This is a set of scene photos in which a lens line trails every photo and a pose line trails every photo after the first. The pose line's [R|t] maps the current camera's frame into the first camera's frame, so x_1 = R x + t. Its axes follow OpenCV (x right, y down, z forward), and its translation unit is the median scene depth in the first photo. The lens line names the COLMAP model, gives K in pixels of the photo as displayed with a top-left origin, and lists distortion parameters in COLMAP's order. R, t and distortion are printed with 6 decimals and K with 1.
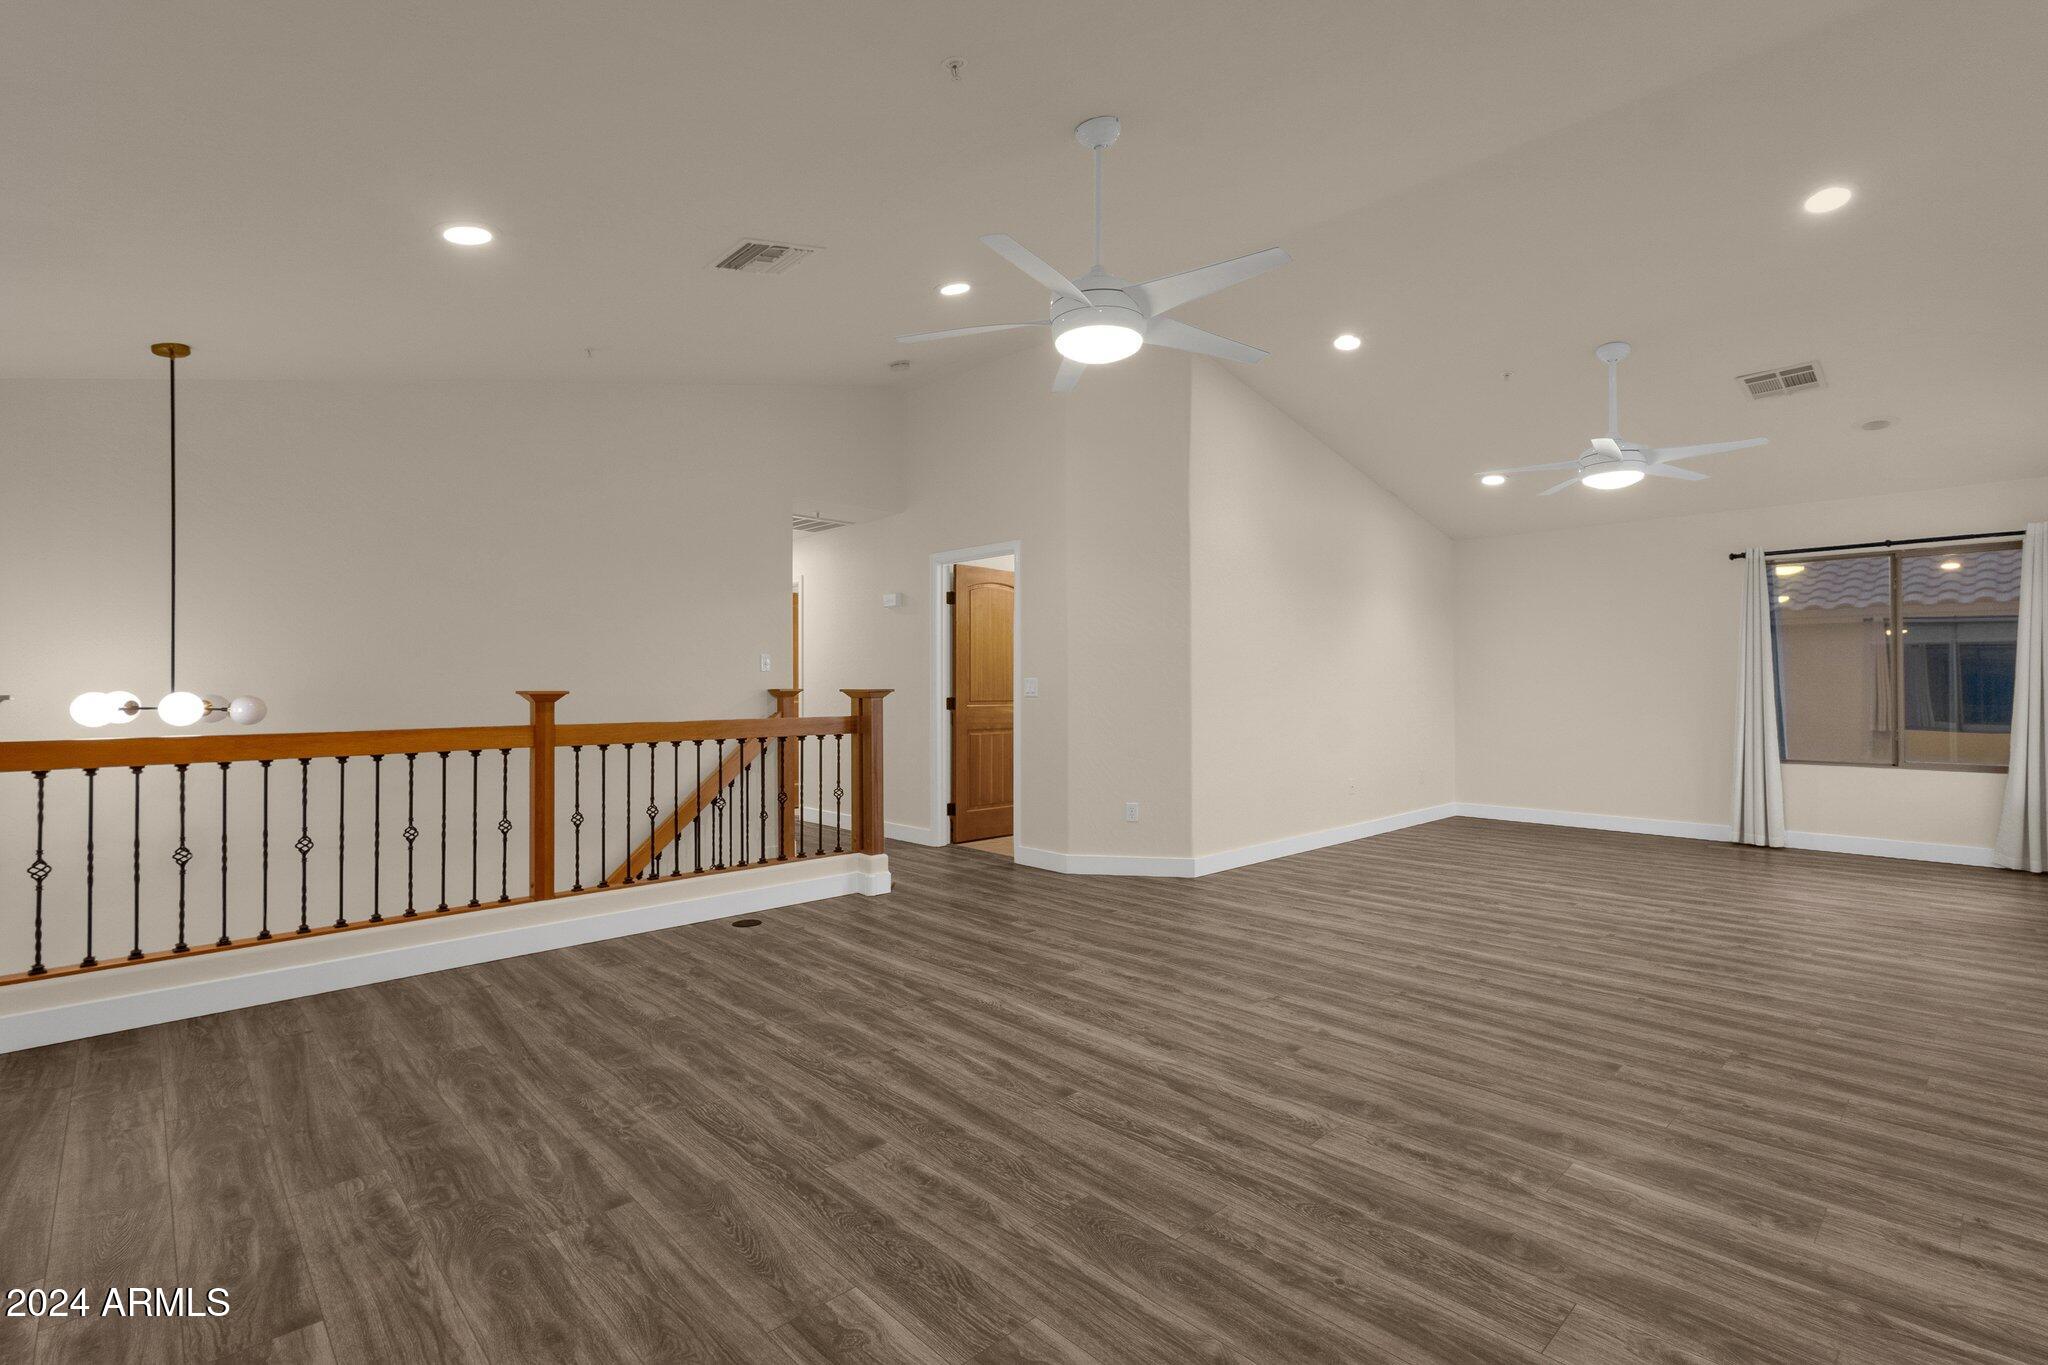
lens RADIAL K [[941.1, 0, 1033.0], [0, 941.1, 681.1], [0, 0, 1]] dist [0.001621, -0.001333]
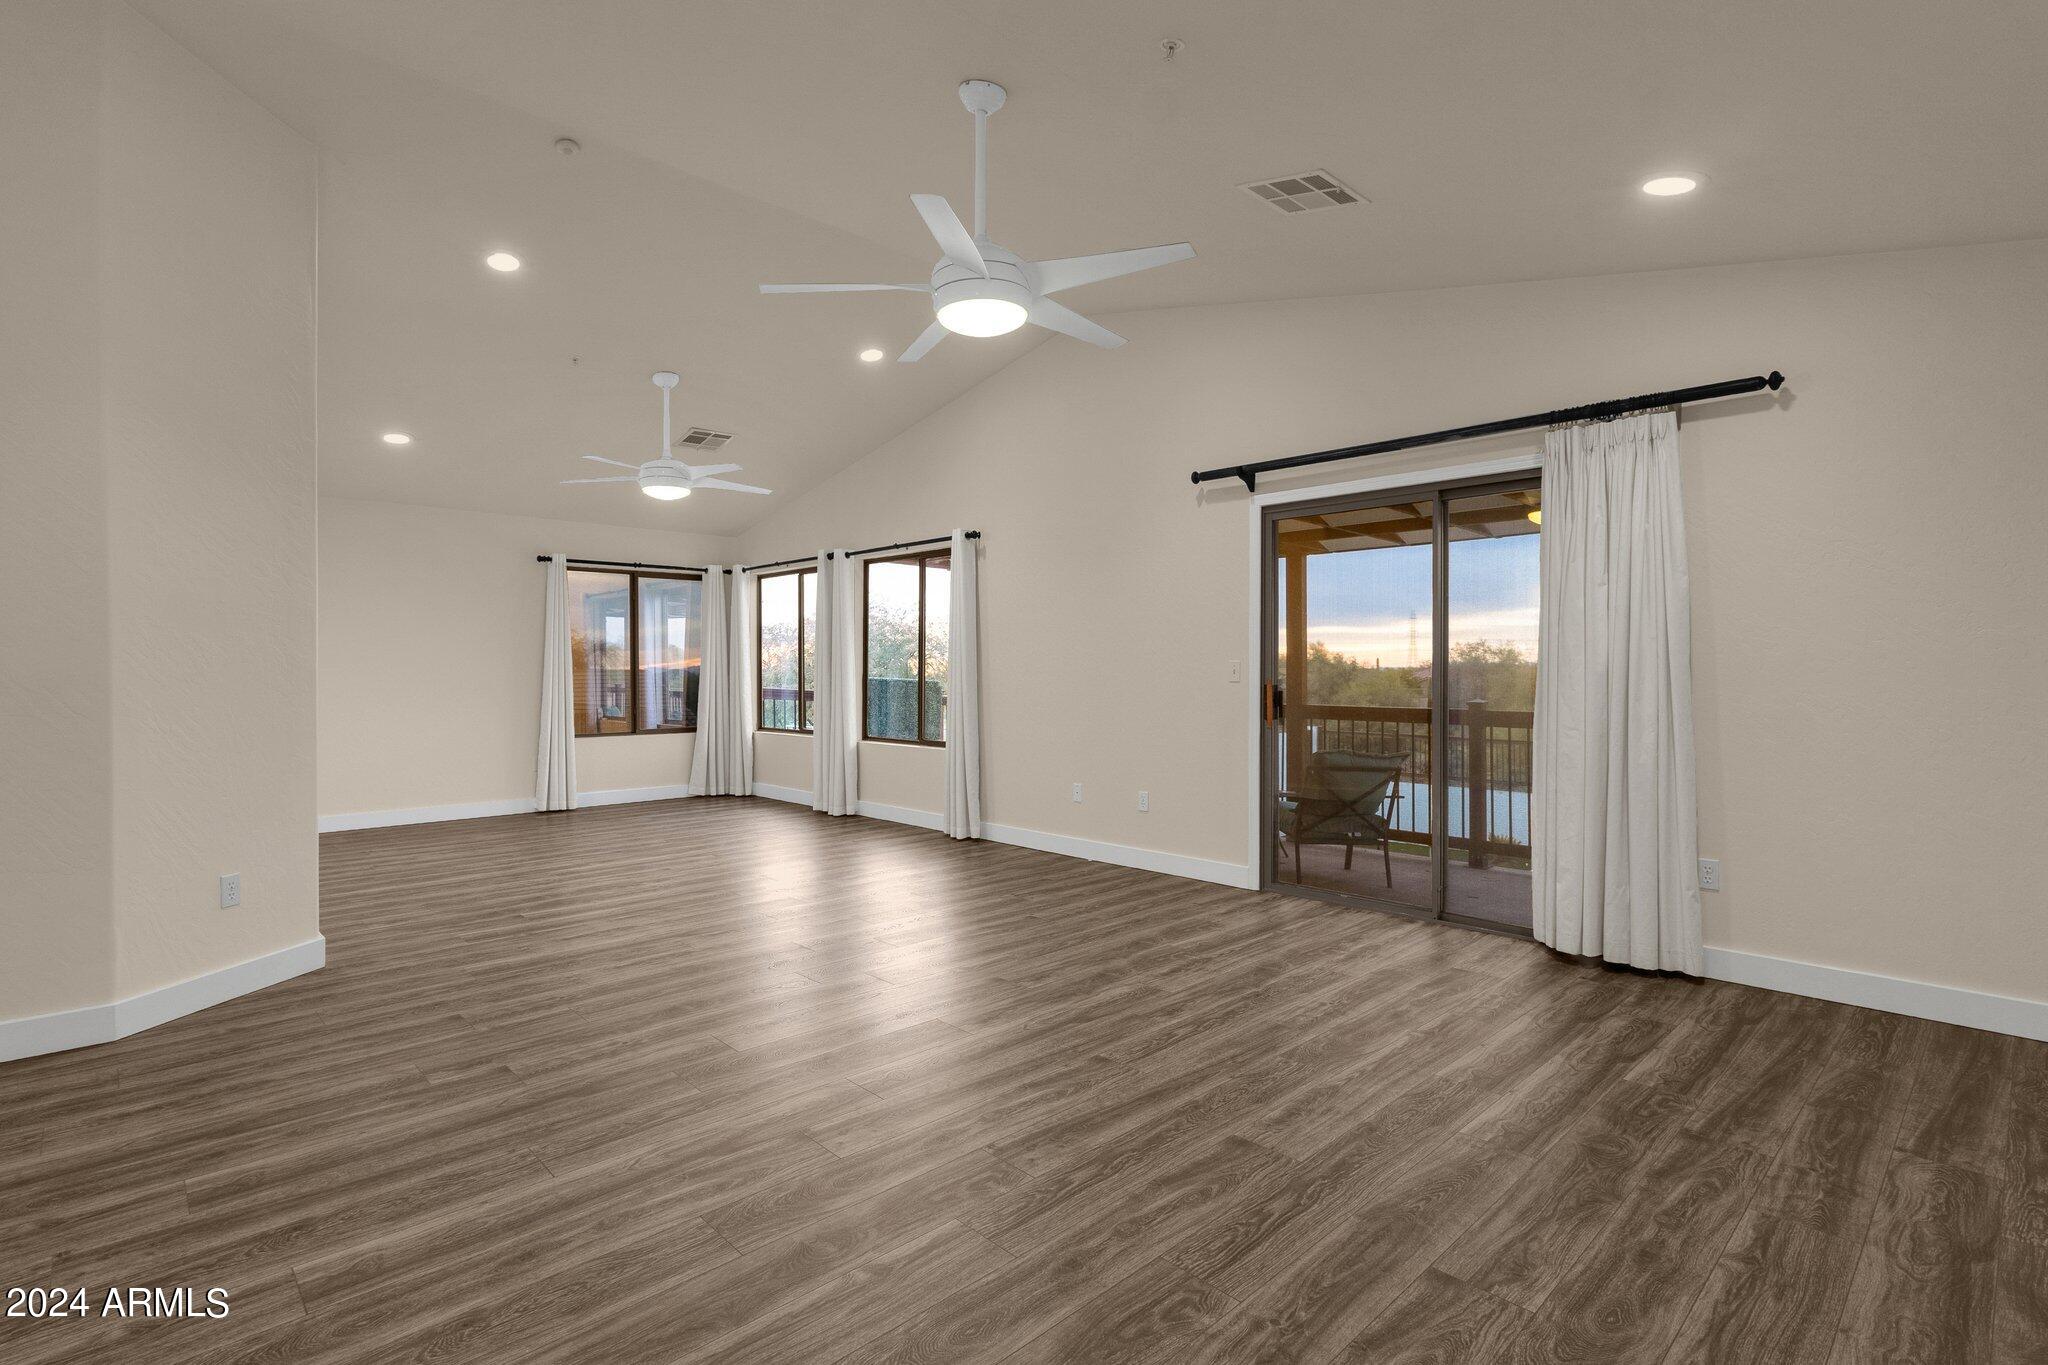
lens RADIAL K [[969.2, 0, 995.4], [0, 969.2, 675.5], [0, 0, 1]] dist [0.002499, 0.000026]
pose [[0.016939, -0.002690, 0.999853, -0.892646], [-0.004383, 0.999987, 0.002764, 0.004722], [-0.999847, -0.004429, 0.016927, 0.937505]]
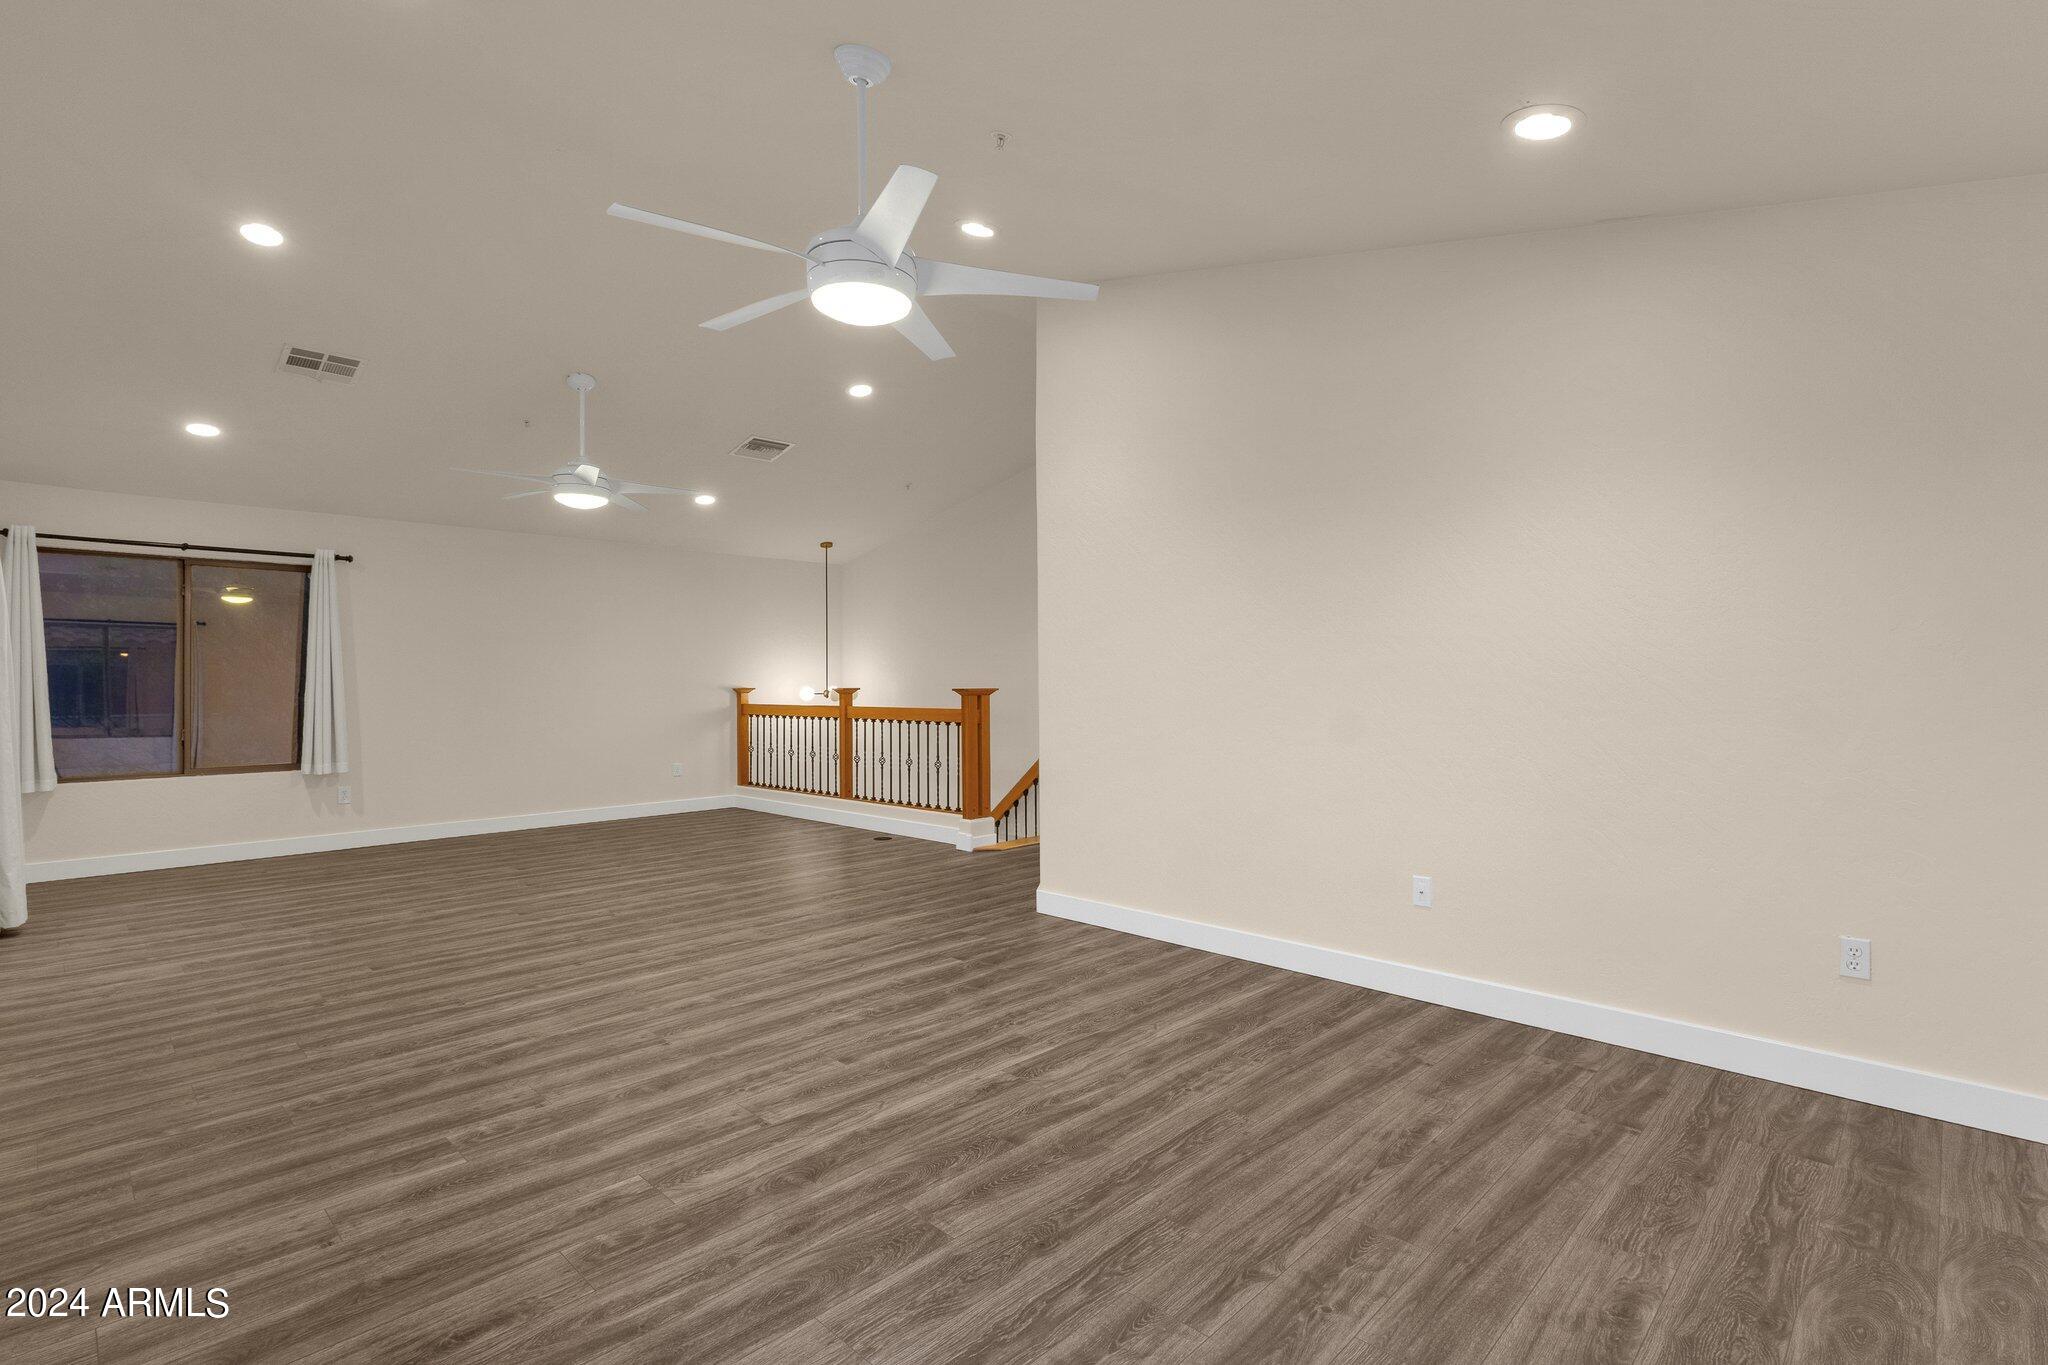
lens RADIAL K [[954.7, 0, 1034.6], [0, 954.7, 681.9], [0, 0, 1]] dist [0.002487, 0.001489]
pose [[0.039790, 0.002207, -0.999206, 1.863075], [0.010775, 0.999938, 0.002638, -0.004314], [0.999150, -0.010871, 0.039764, 1.733641]]
